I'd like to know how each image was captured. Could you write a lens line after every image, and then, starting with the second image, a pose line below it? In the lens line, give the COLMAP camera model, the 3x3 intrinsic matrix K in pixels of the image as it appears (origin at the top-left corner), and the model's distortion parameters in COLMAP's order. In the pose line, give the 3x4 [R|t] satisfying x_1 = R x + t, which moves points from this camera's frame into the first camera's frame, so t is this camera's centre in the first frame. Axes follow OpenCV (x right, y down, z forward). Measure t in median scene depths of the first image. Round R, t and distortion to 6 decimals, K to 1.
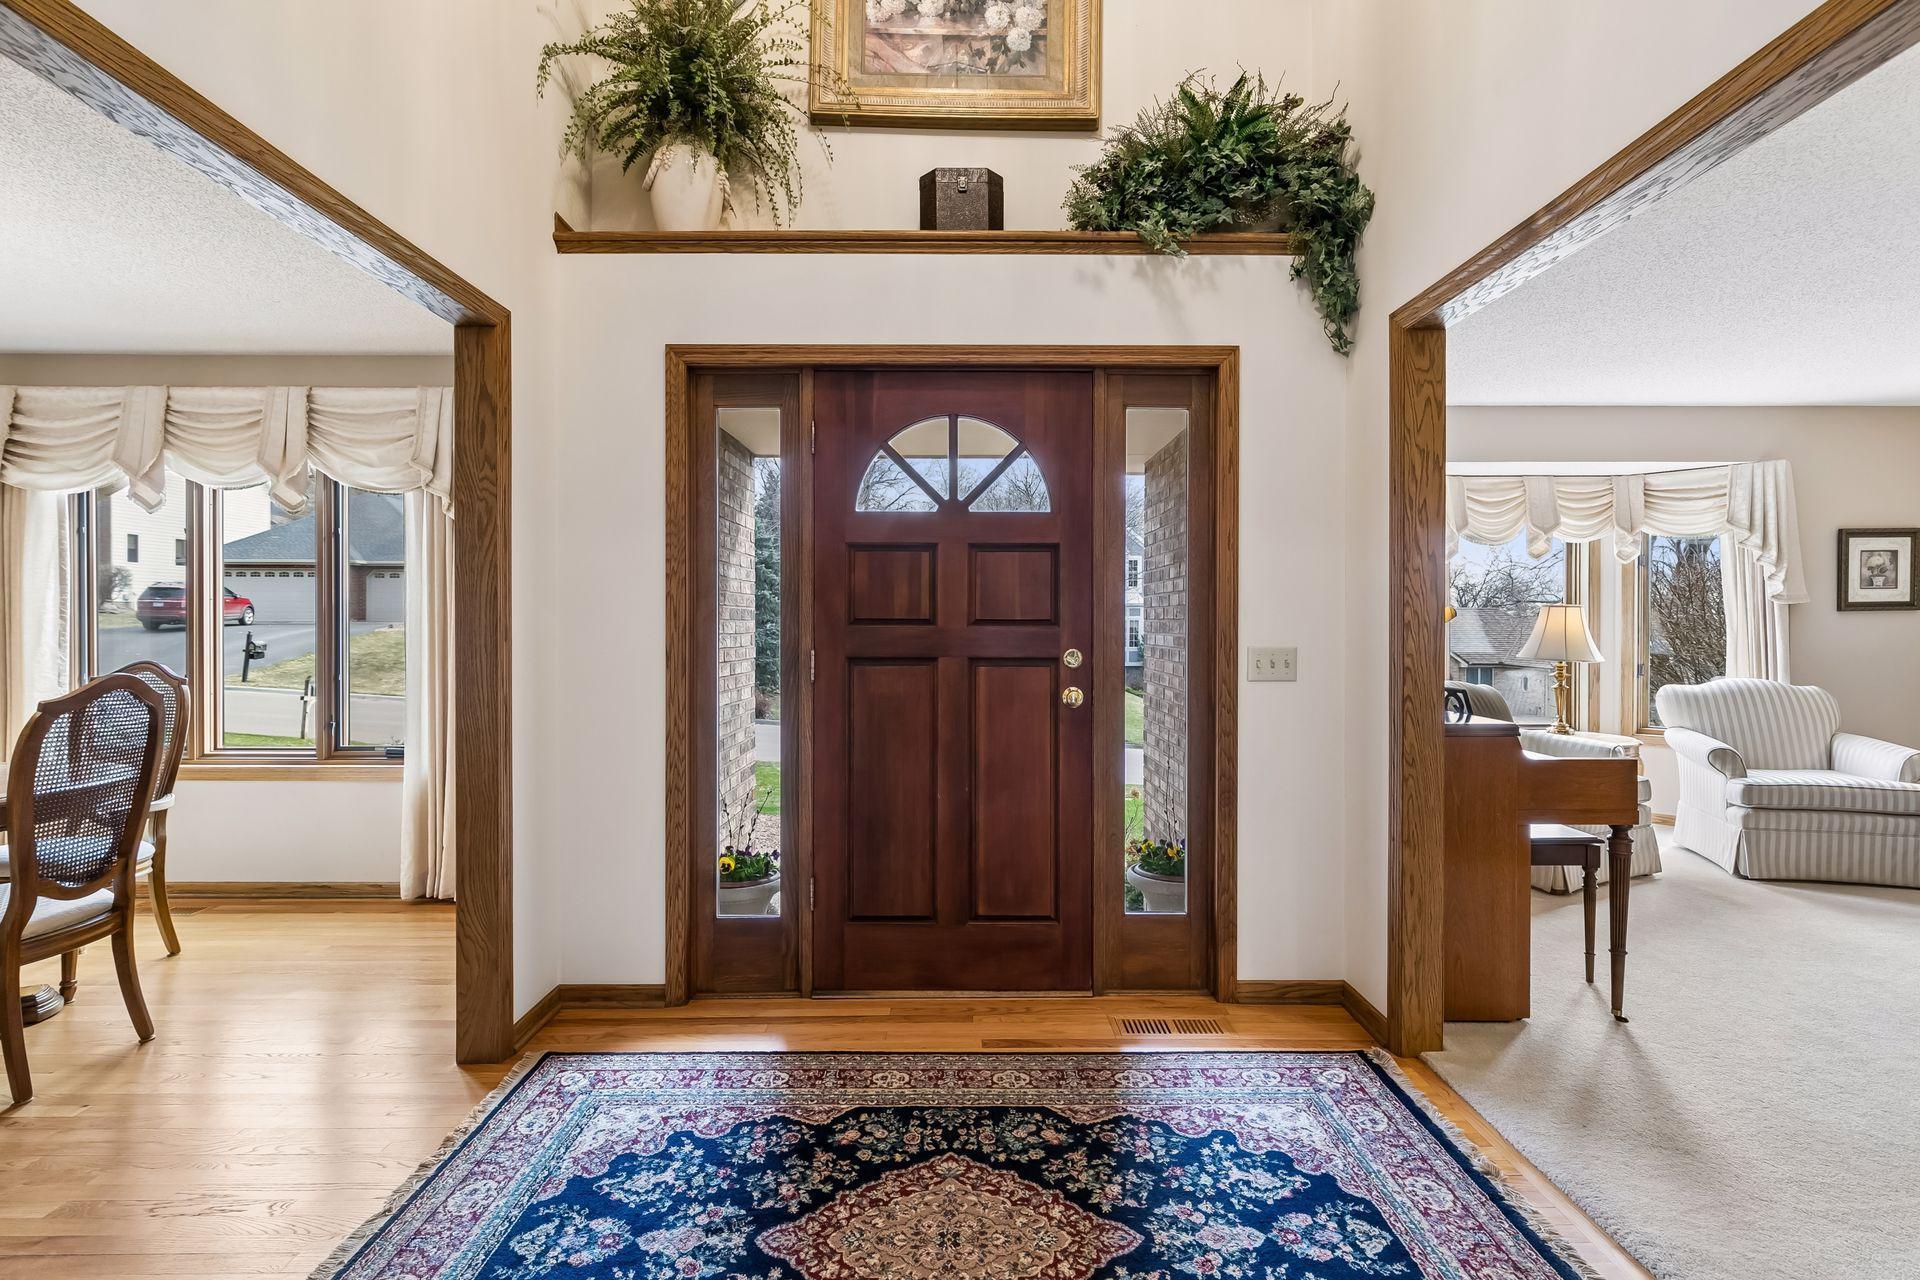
lens RADIAL K [[926.3, 0, 997.5], [0, 926.3, 632.1], [0, 0, 1]] dist [-0.001422, 0.000850]
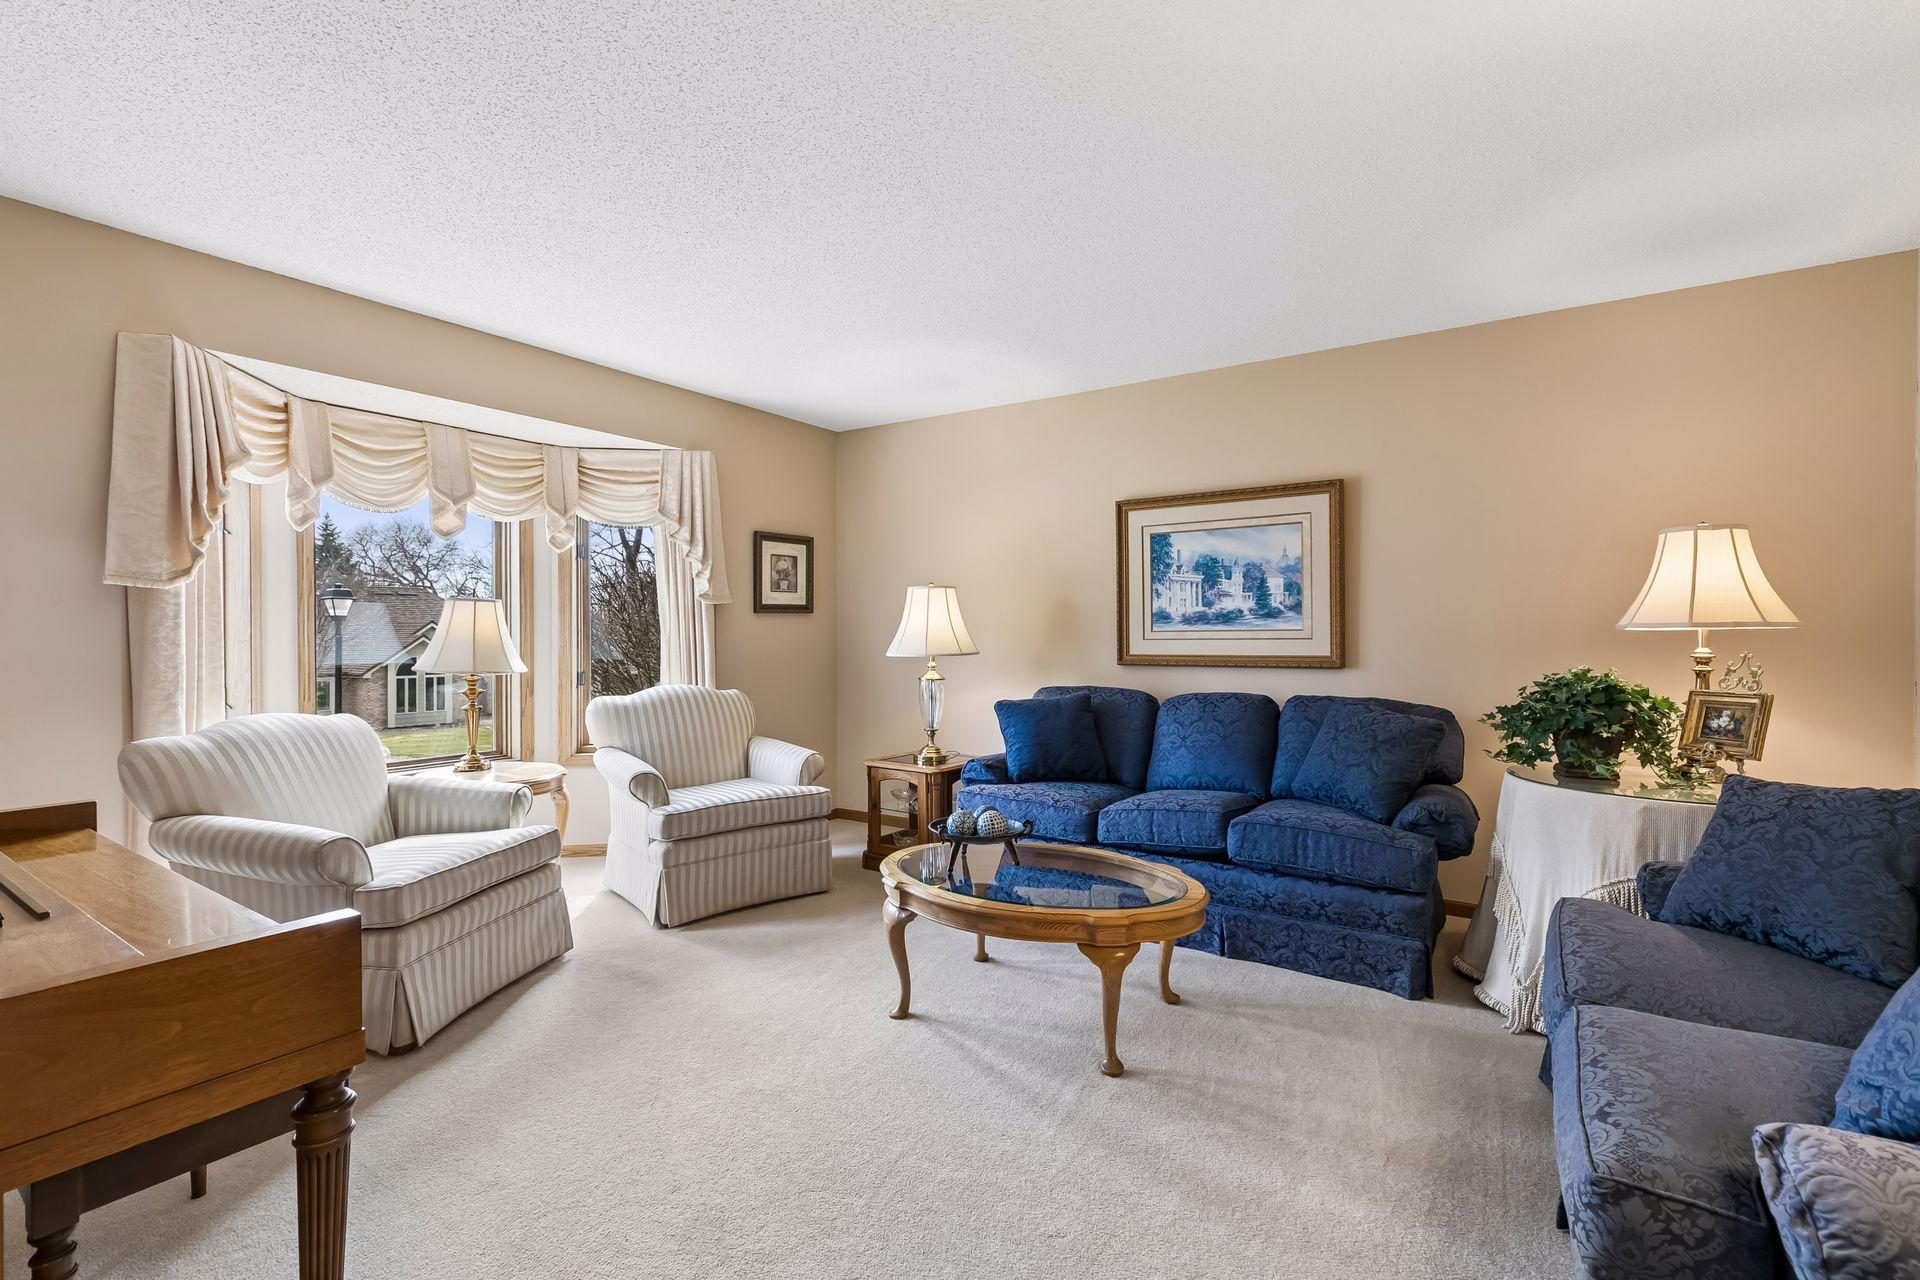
lens RADIAL K [[926.3, 0, 958.1], [0, 926.3, 635.2], [0, 0, 1]] dist [-0.001422, 0.000850]
pose [[0.588659, -0.003920, 0.808372, 0.235402], [0.005442, 0.999985, 0.000887, 0.002131], [-0.808363, 0.003877, 0.588672, 0.239388]]
